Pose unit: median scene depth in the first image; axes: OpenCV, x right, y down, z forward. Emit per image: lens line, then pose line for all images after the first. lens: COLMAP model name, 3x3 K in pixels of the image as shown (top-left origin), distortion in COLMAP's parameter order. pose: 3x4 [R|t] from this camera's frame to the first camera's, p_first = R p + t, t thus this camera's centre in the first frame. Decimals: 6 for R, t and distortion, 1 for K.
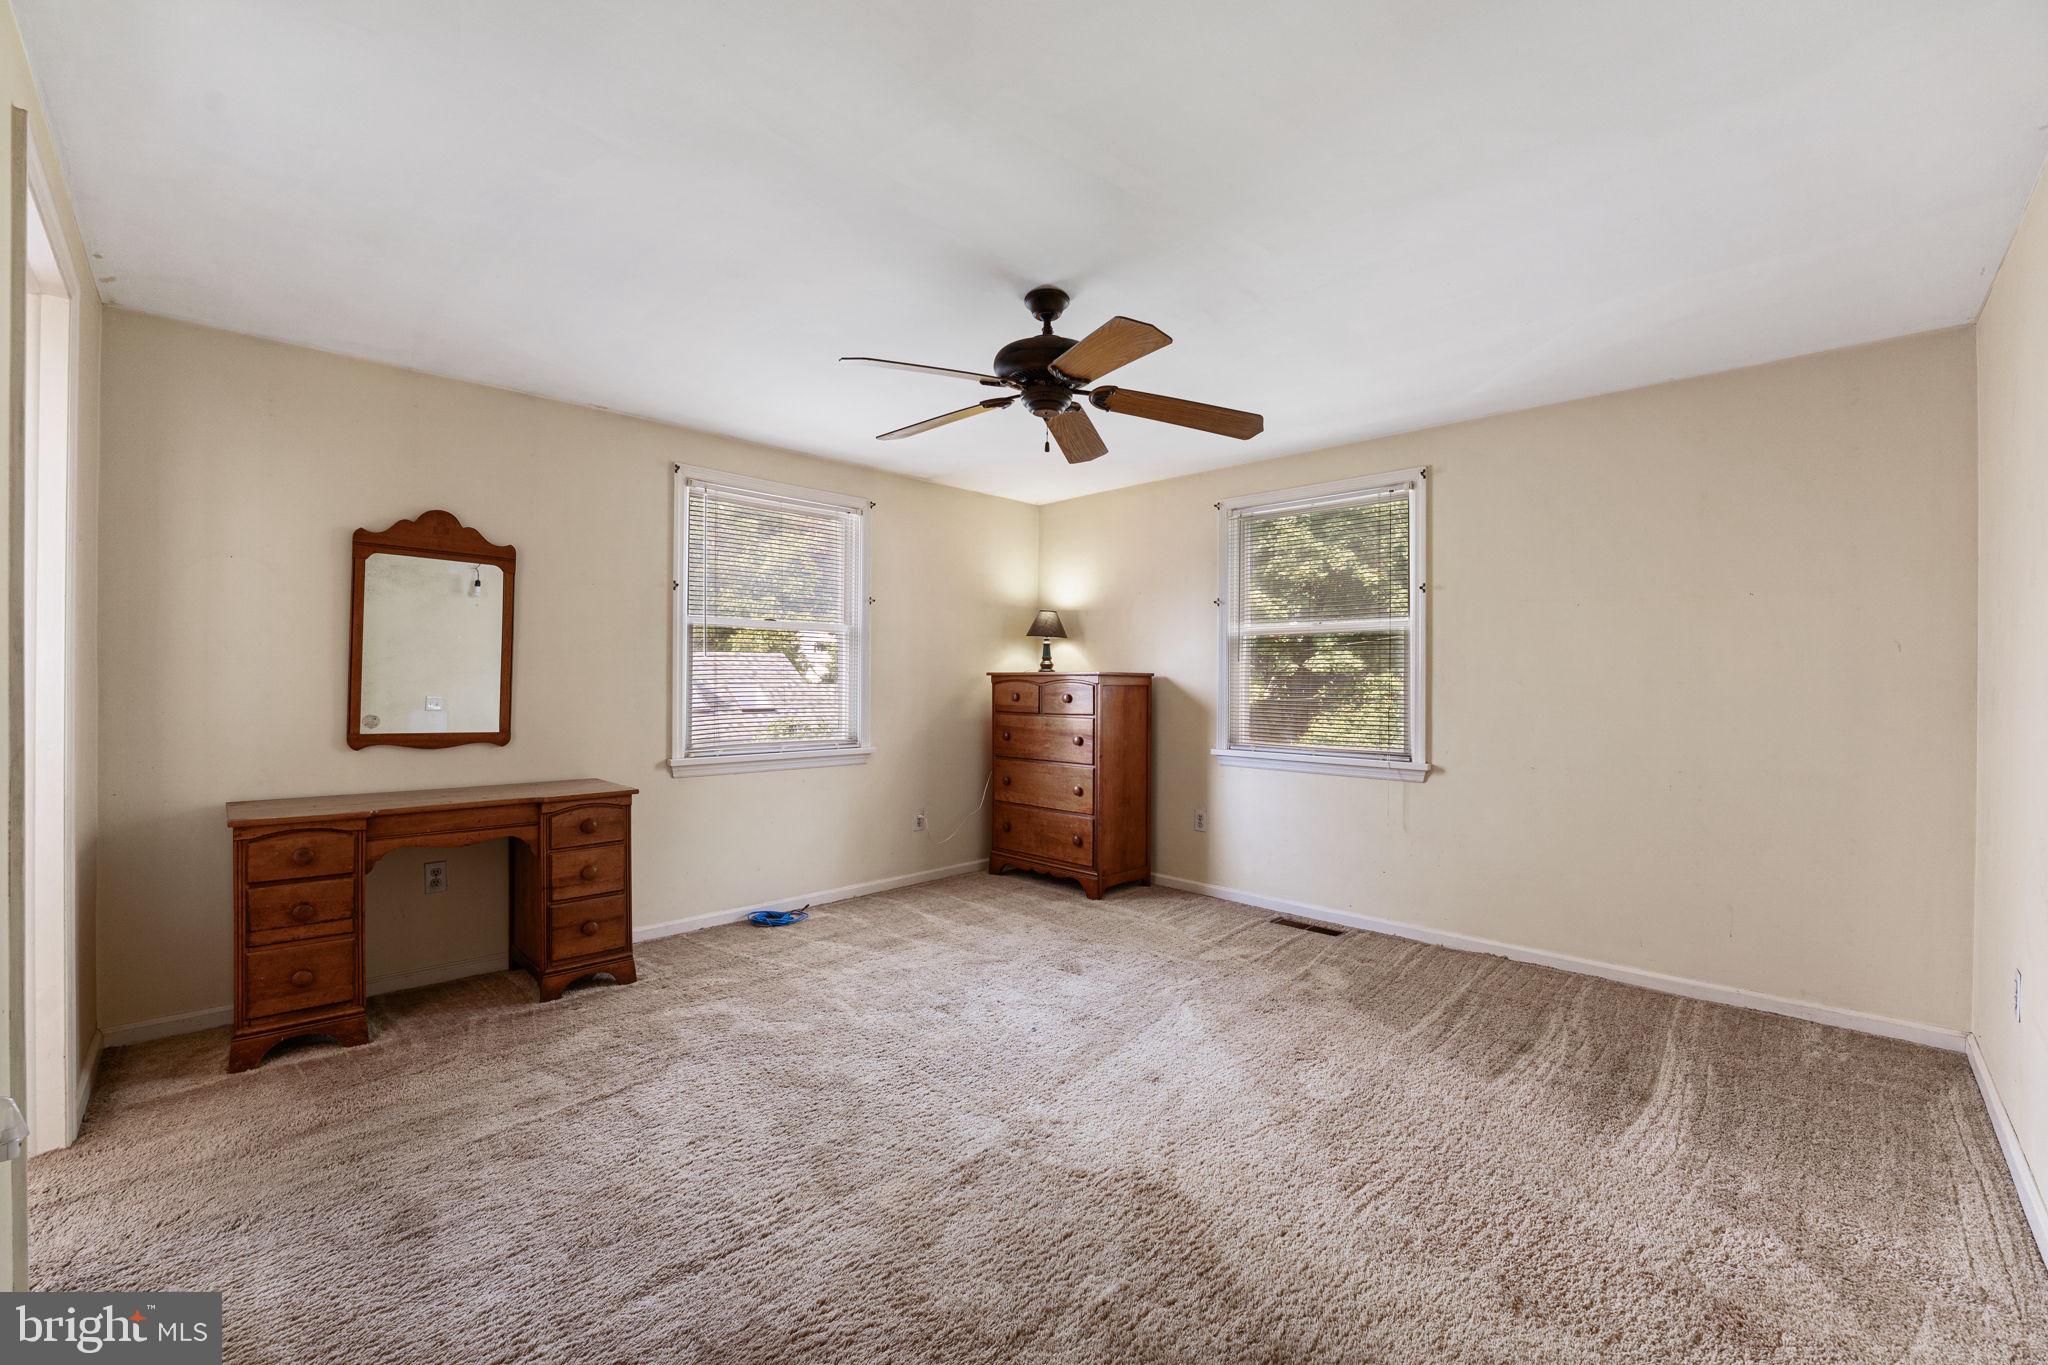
lens RADIAL K [[836.9, 0, 1019.4], [0, 836.9, 687.6], [0, 0, 1]] dist [-0.020786, -0.000465]
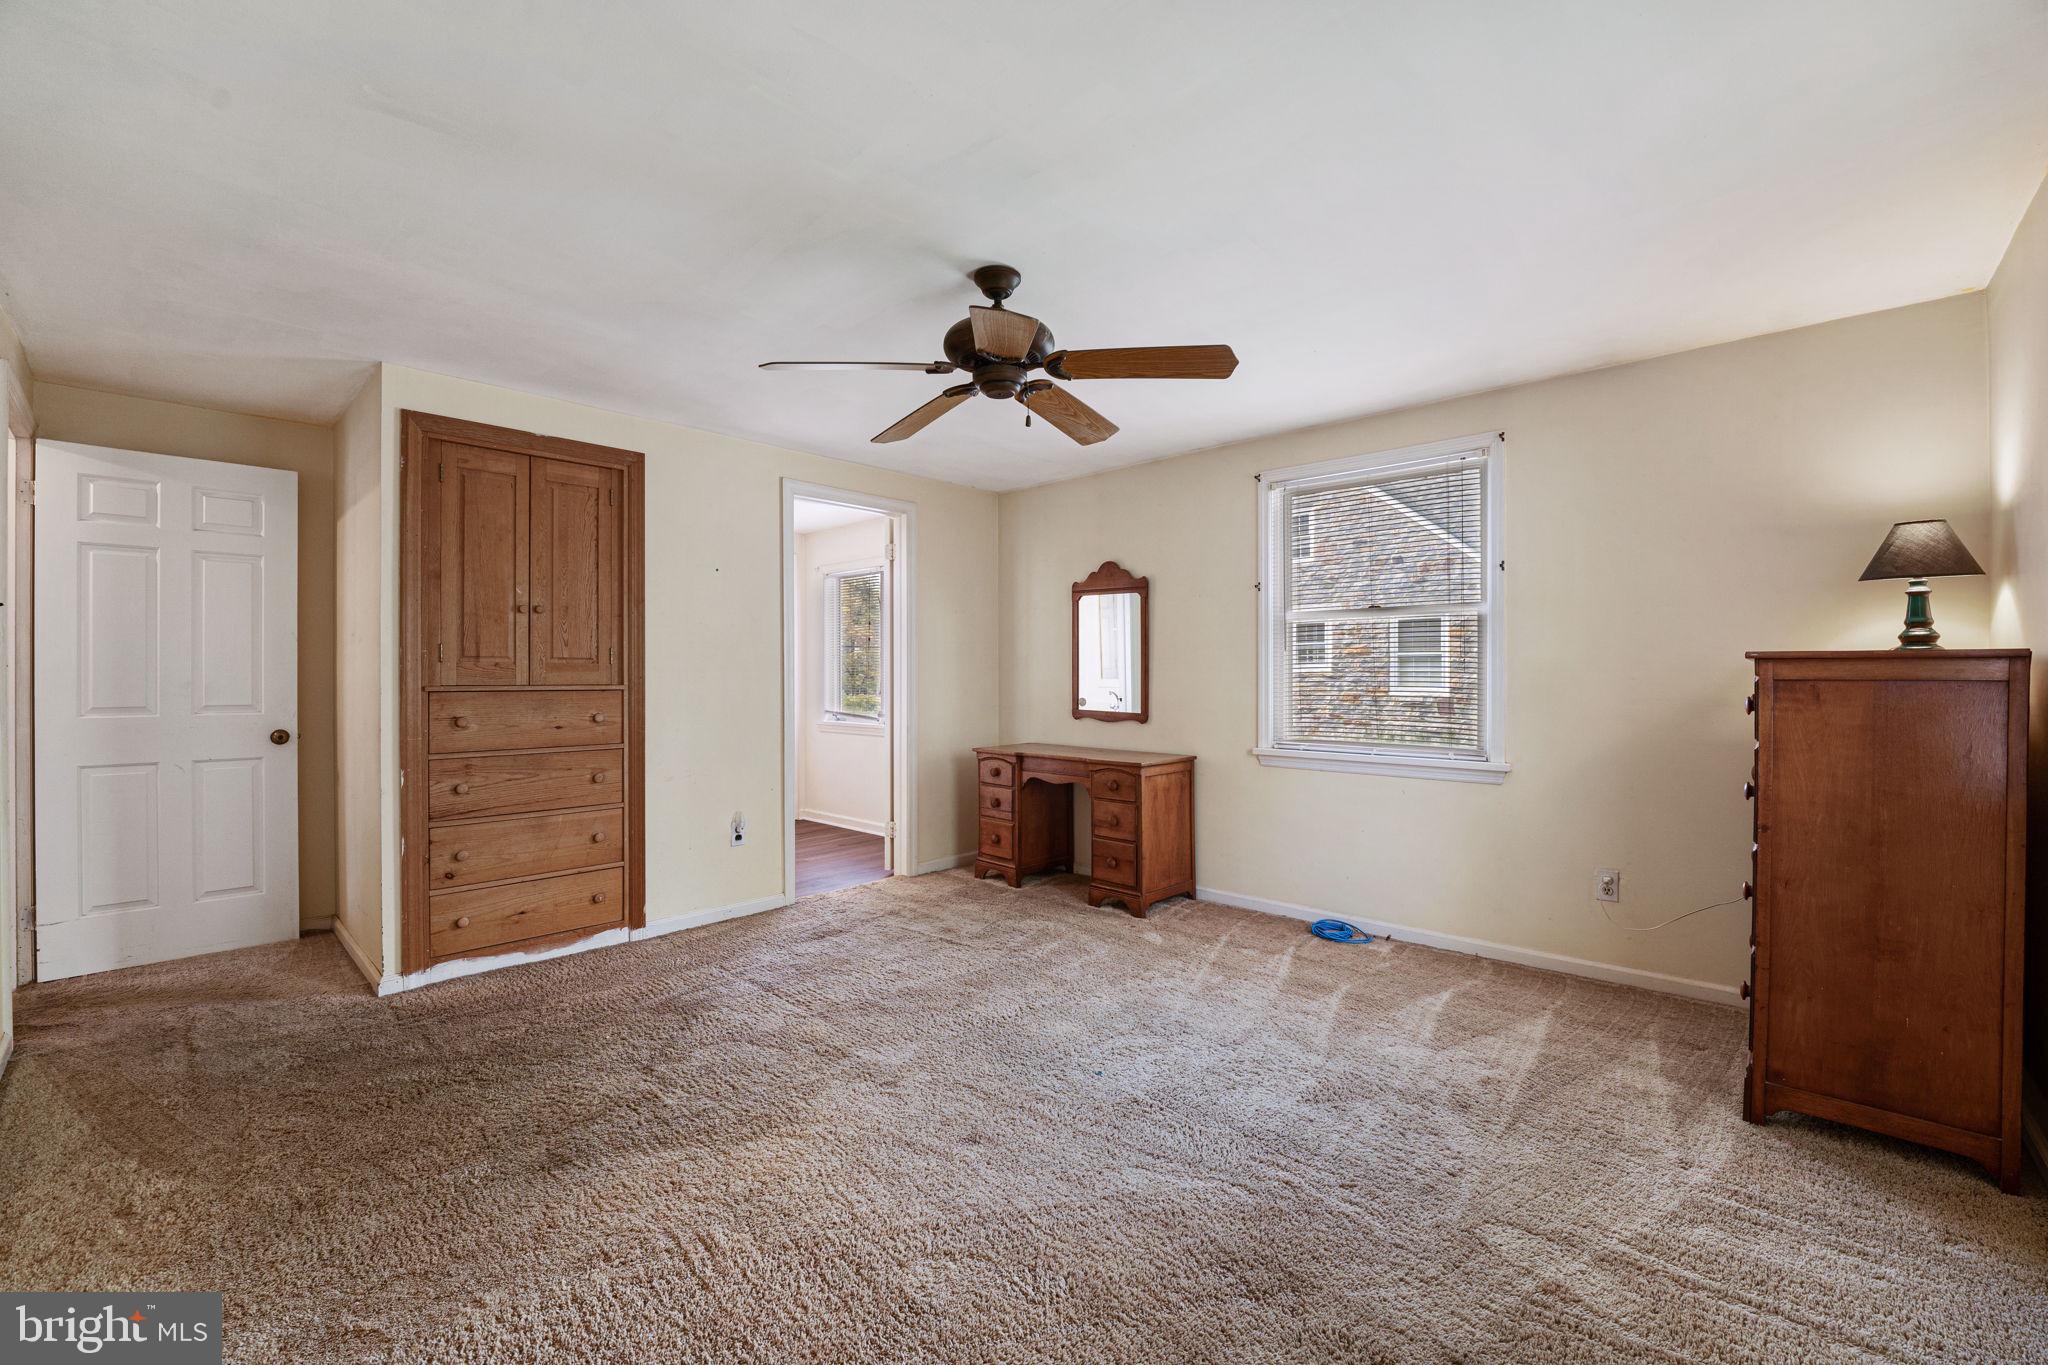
lens RADIAL K [[836.9, 0, 1018.7], [0, 836.9, 678.0], [0, 0, 1]] dist [-0.020786, -0.000465]
pose [[0.024976, -0.002697, -0.999684, 0.749662], [-0.004324, 0.999987, -0.002805, -0.000114], [0.999679, 0.004392, 0.024964, 0.754972]]
